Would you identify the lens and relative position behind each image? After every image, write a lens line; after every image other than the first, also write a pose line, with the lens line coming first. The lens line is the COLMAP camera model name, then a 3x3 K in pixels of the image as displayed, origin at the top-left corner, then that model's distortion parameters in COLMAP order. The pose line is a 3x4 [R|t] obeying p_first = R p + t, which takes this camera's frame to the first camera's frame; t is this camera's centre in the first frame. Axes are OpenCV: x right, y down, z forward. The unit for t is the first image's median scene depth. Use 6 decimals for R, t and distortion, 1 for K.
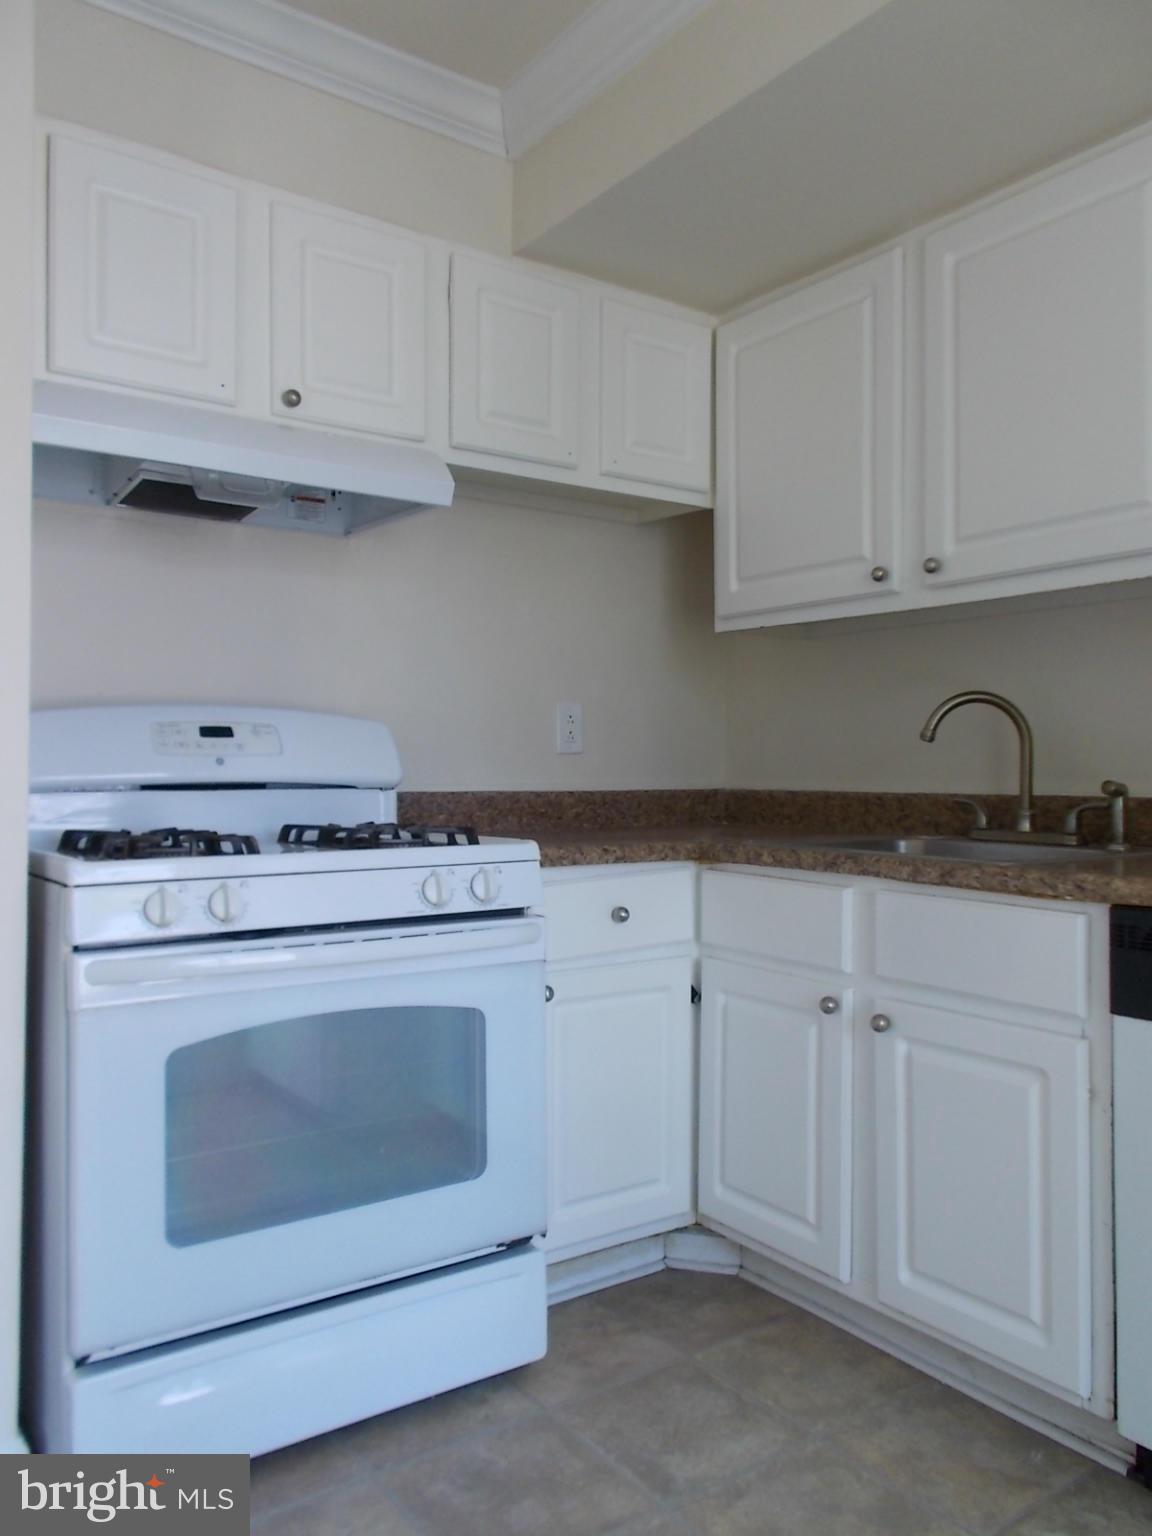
lens RADIAL K [[1198.2, 0, 600.6], [0, 1198.2, 771.2], [0, 0, 1]] dist [0.017686, -0.012401]
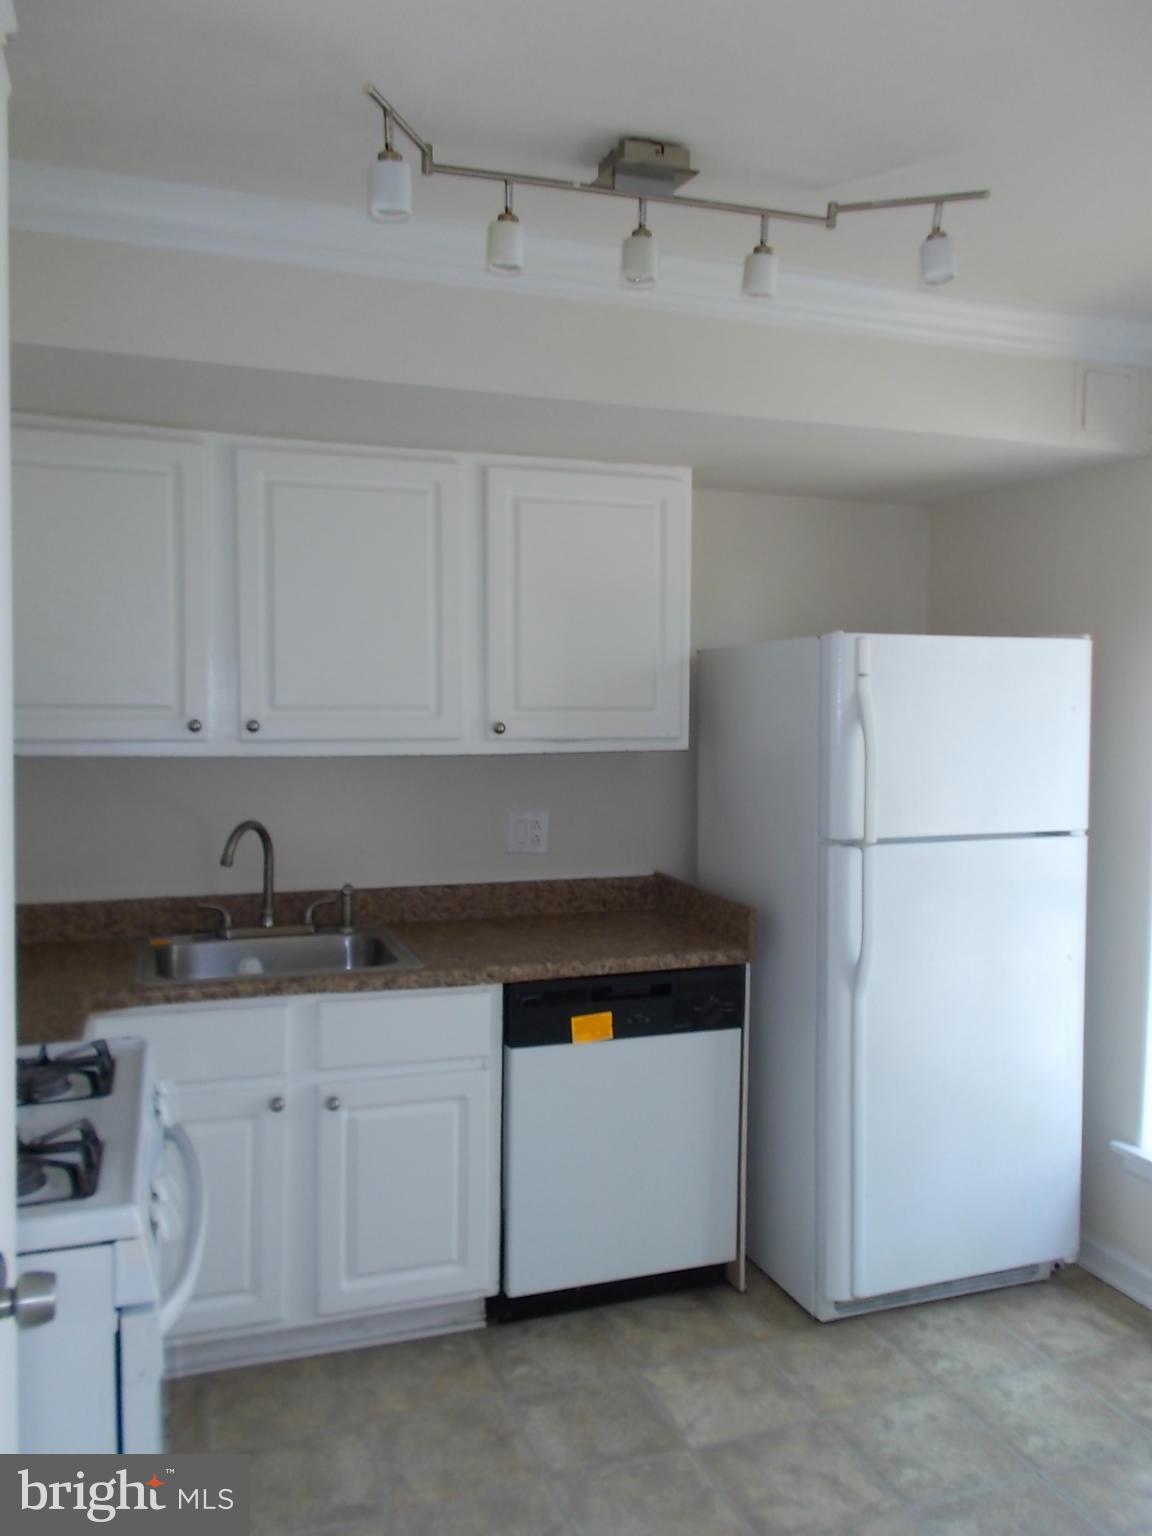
lens RADIAL K [[1198.2, 0, 600.6], [0, 1198.2, 771.2], [0, 0, 1]] dist [0.017686, -0.012401]
pose [[0.265529, -0.044175, 0.963090, -0.921384], [-0.011550, 0.998732, 0.048994, -0.215707], [-0.964034, -0.024133, 0.264682, 0.381246]]
